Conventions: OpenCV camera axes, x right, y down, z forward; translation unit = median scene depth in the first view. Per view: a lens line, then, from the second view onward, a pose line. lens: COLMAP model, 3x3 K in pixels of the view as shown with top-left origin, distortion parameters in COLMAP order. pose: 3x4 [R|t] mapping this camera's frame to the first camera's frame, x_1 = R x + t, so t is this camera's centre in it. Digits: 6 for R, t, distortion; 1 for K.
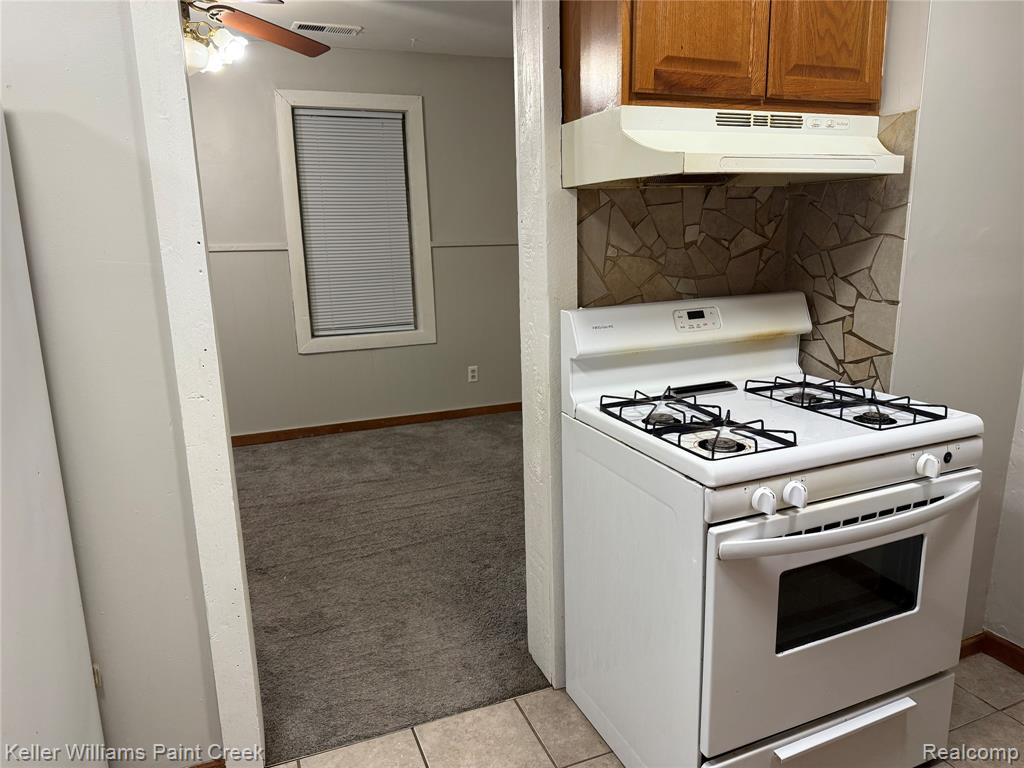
lens RADIAL K [[716.3, 0, 507.8], [0, 716.3, 359.0], [0, 0, 1]] dist [-0.002638, -0.004054]
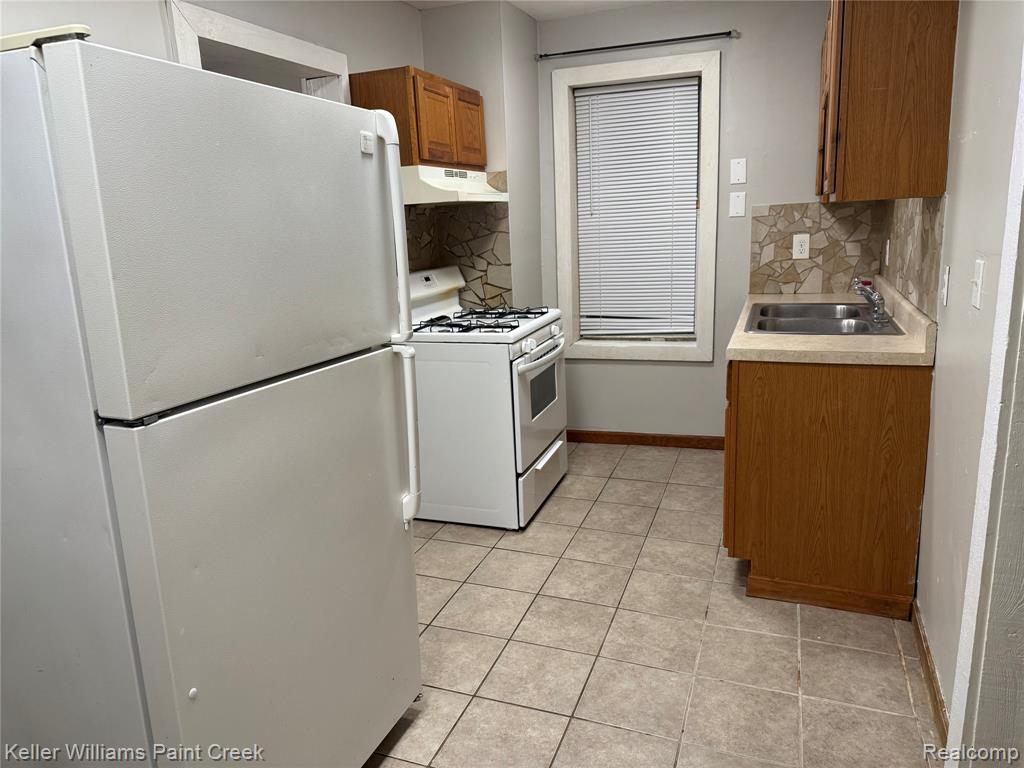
lens RADIAL K [[716.3, 0, 507.8], [0, 716.3, 359.0], [0, 0, 1]] dist [-0.002638, -0.004054]
pose [[0.675925, -0.149413, 0.721666, -0.951222], [0.168932, 0.984571, 0.045619, 0.089575], [-0.717347, 0.091078, 0.690737, -0.368700]]
